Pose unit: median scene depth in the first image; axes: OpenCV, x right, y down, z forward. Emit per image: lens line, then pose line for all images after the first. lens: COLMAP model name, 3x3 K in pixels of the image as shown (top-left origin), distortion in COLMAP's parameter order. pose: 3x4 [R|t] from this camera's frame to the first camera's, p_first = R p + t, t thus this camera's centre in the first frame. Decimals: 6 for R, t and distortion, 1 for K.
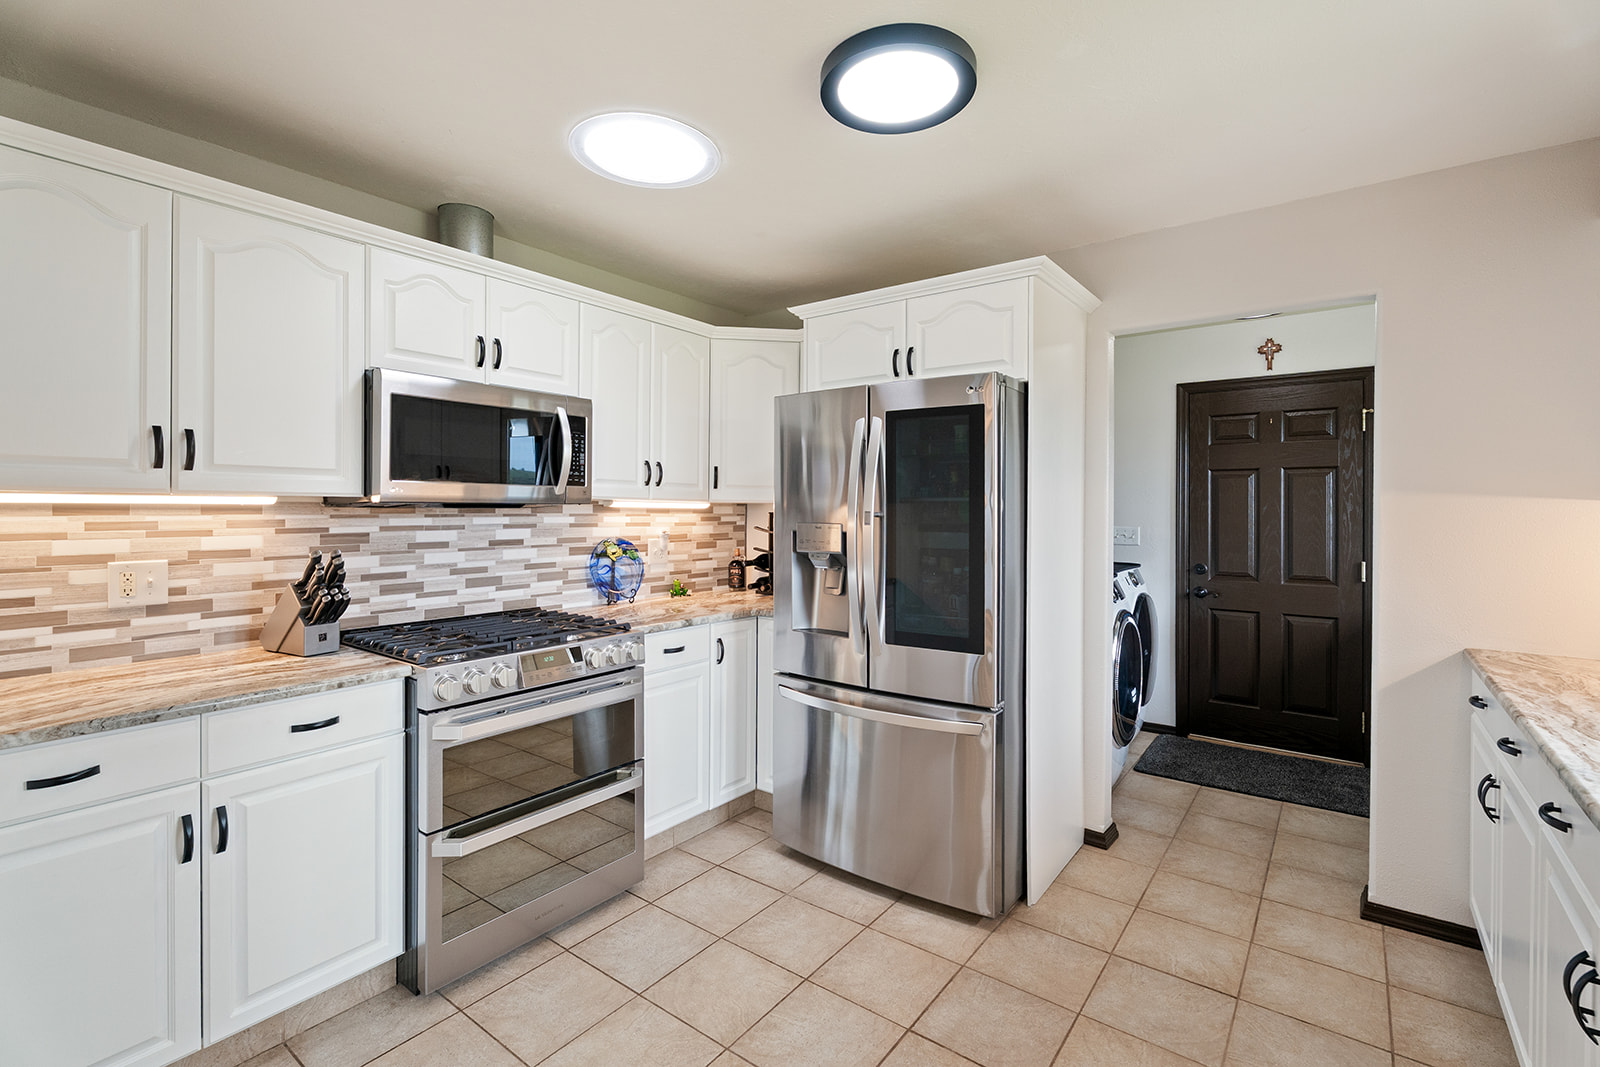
lens RADIAL K [[720.7, 0, 806.6], [0, 720.7, 507.3], [0, 0, 1]] dist [0.007239, -0.001937]
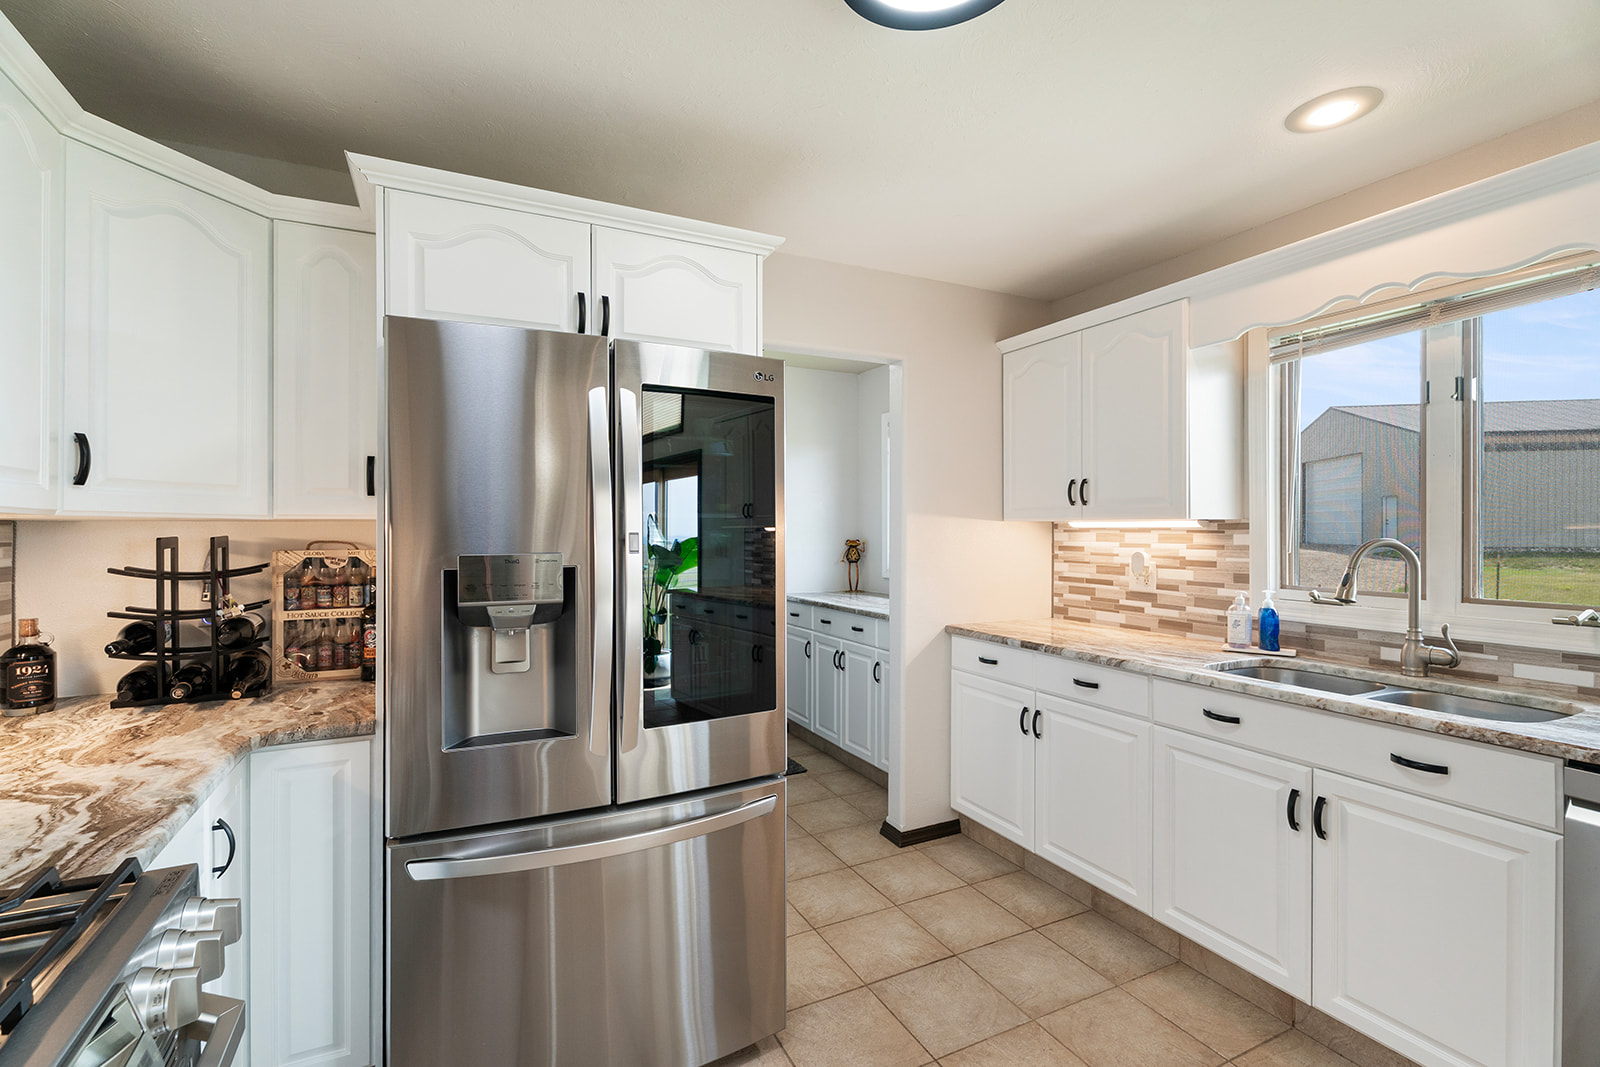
lens RADIAL K [[720.7, 0, 798.9], [0, 720.7, 527.5], [0, 0, 1]] dist [0.007239, -0.001937]
pose [[0.455797, -0.004664, 0.890072, -0.378715], [0.002123, 0.999989, 0.004153, -0.001257], [-0.890081, -0.000003, 0.455801, 0.501006]]
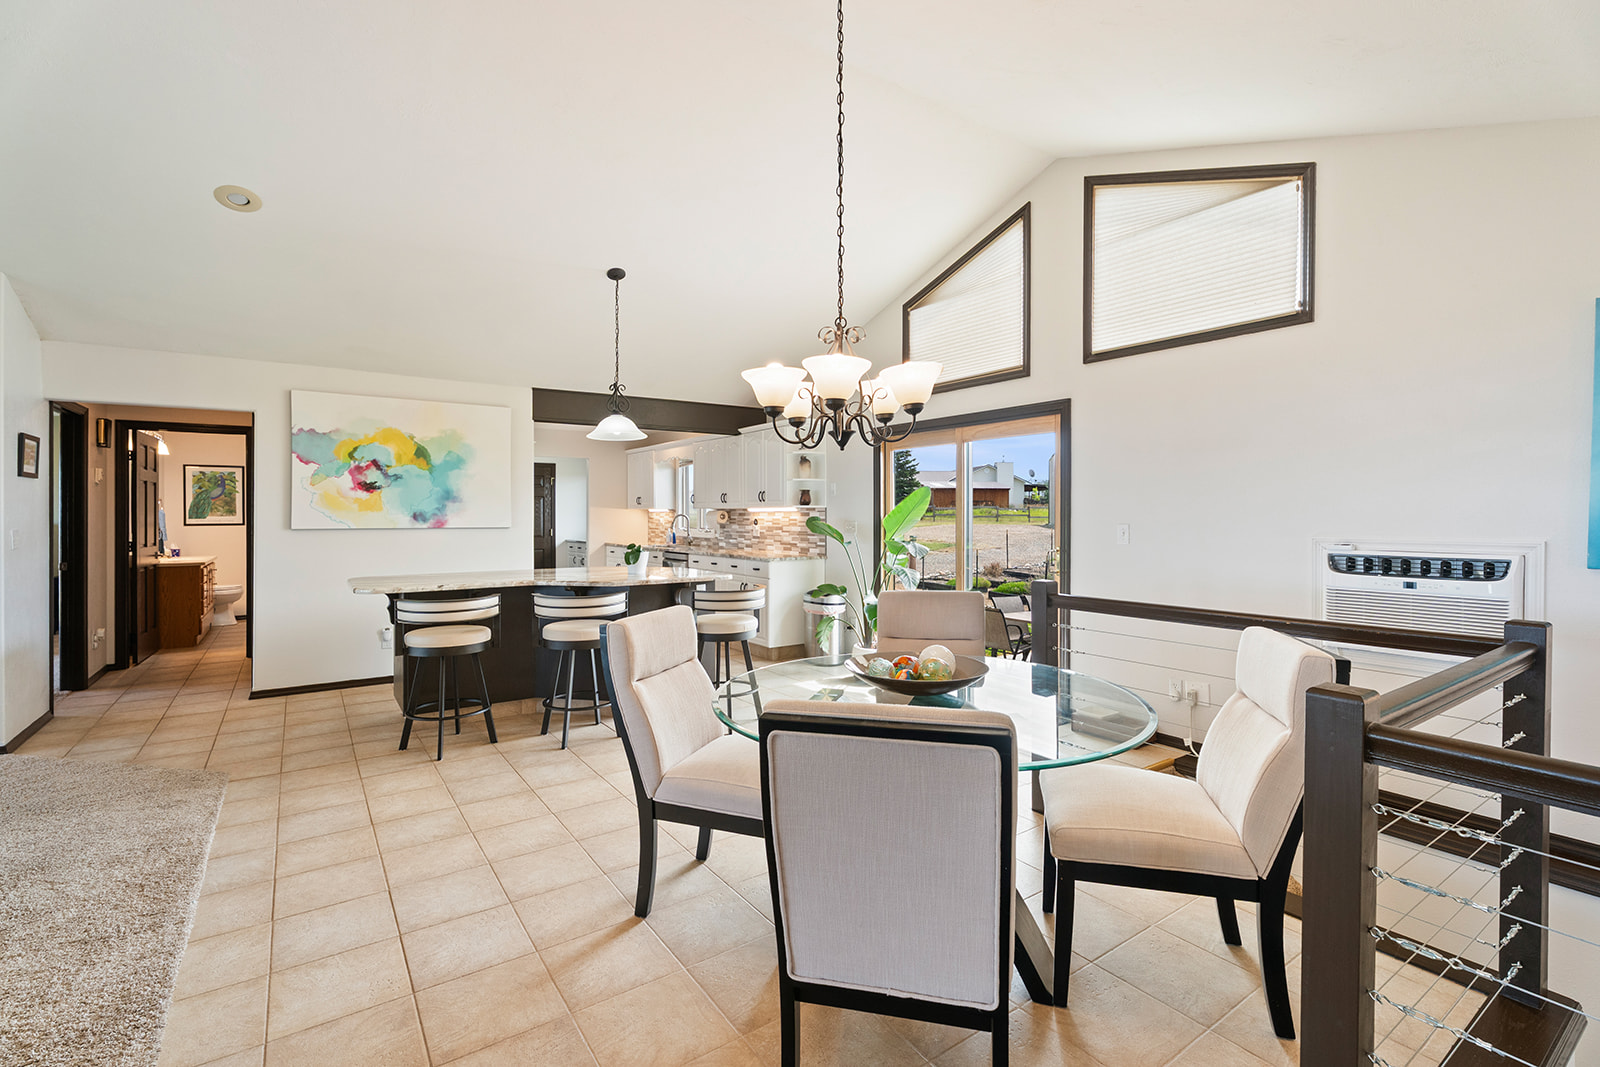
lens RADIAL K [[720.7, 0, 784.4], [0, 720.7, 513.4], [0, 0, 1]] dist [0.007239, -0.001937]
pose [[0.325342, -0.006585, 0.945573, -2.361675], [0.000730, 0.999977, 0.006713, -0.010304], [-0.945596, -0.001494, 0.325340, -1.193156]]
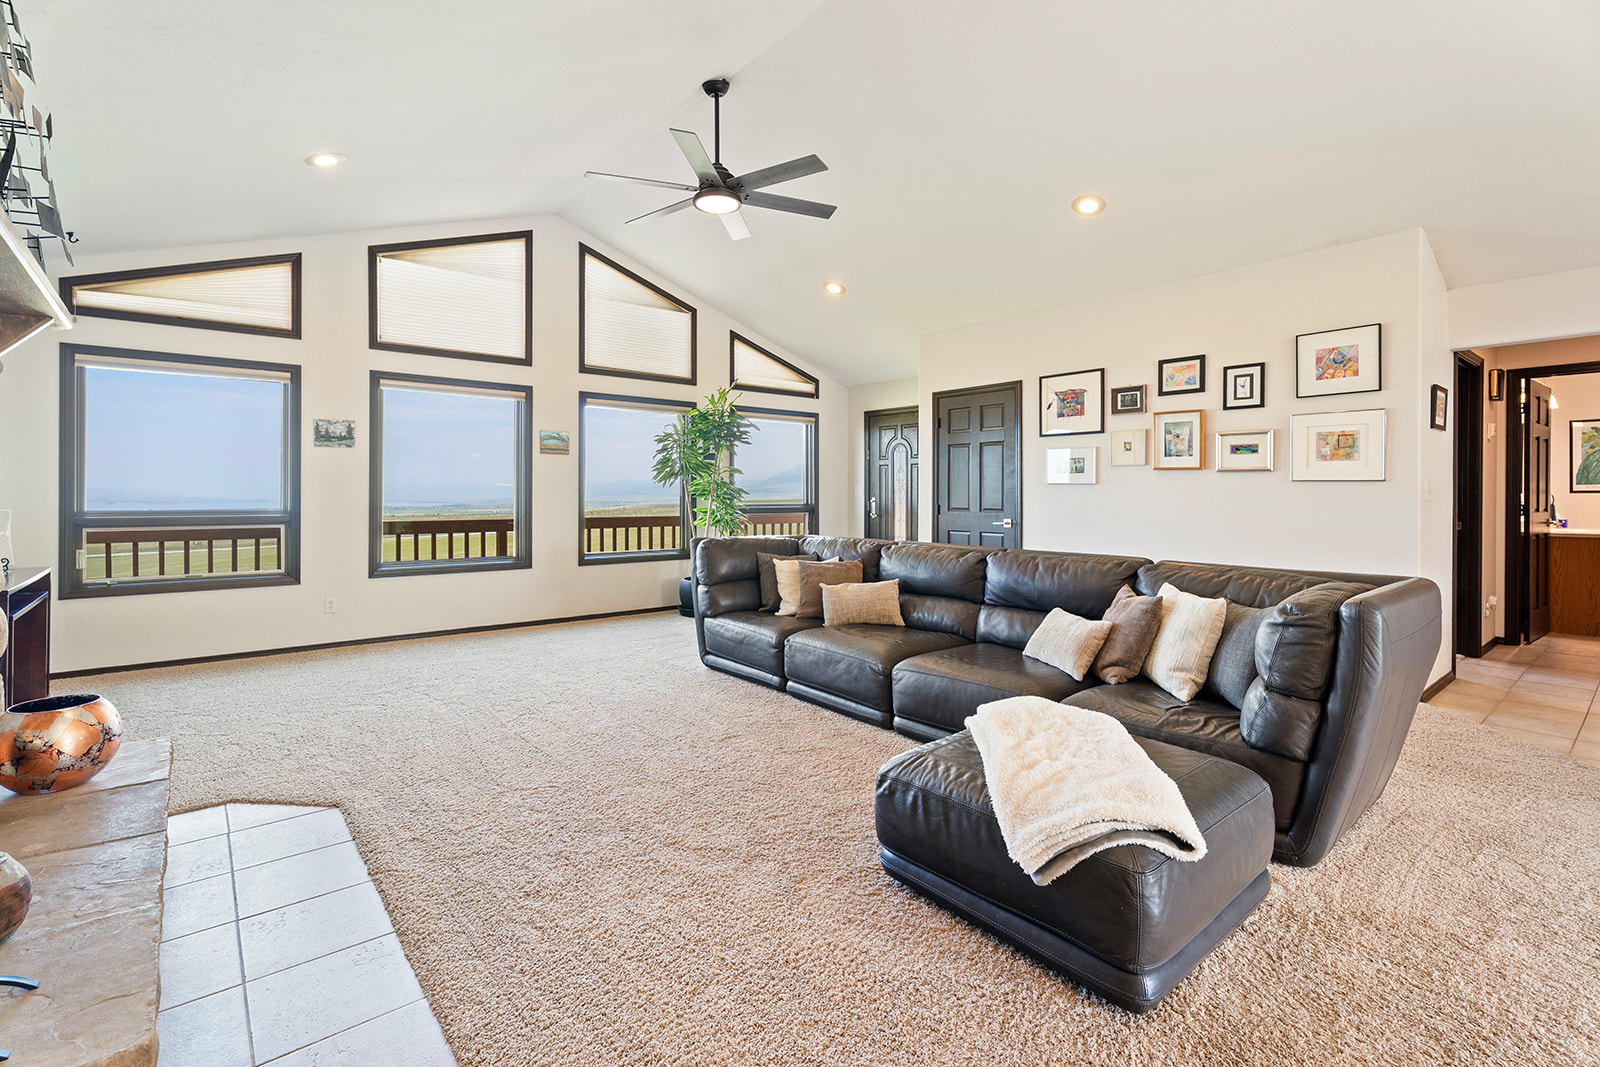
lens RADIAL K [[720.7, 0, 798.9], [0, 720.7, 497.2], [0, 0, 1]] dist [0.007239, -0.001937]
pose [[0.973431, -0.001812, -0.228974, -2.390384], [0.003024, 0.999983, 0.004941, 0.053791], [0.228961, -0.005503, 0.973420, -0.960471]]
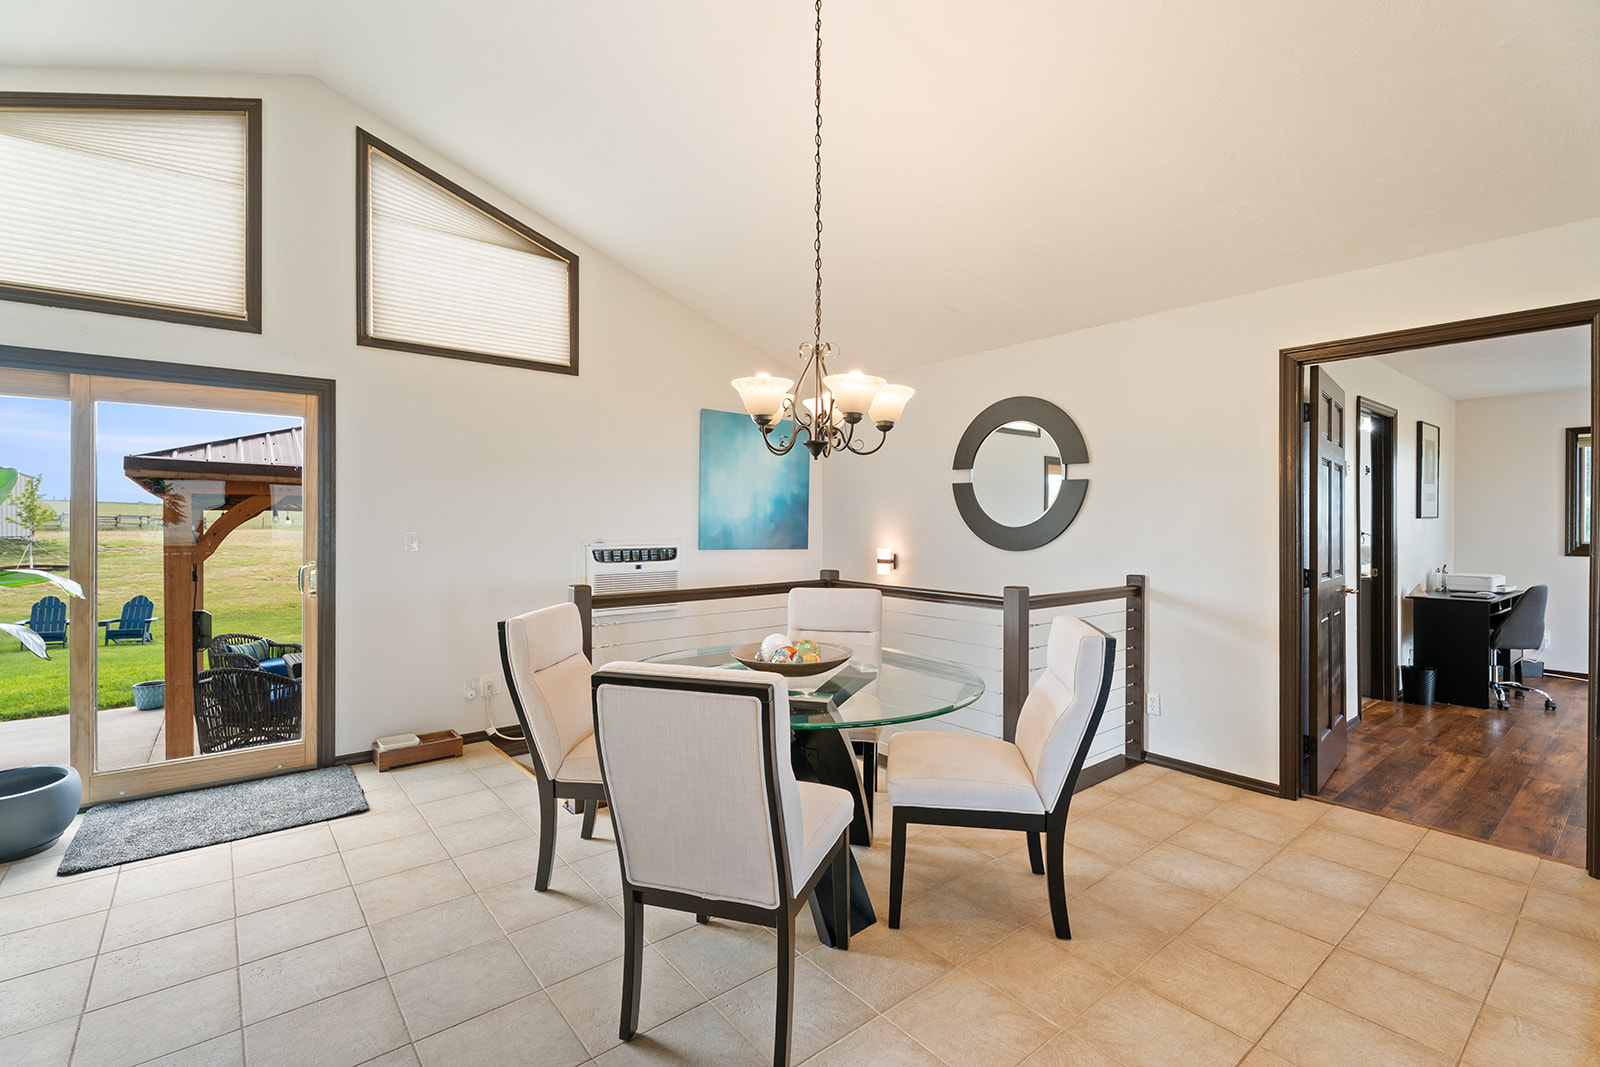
lens RADIAL K [[720.7, 0, 800.3], [0, 720.7, 522.2], [0, 0, 1]] dist [0.007239, -0.001937]
pose [[-0.971652, -0.007374, 0.236300, -1.755144], [-0.007791, 0.999969, -0.000831, 0.001177], [-0.236287, -0.002649, -0.971680, -0.133687]]
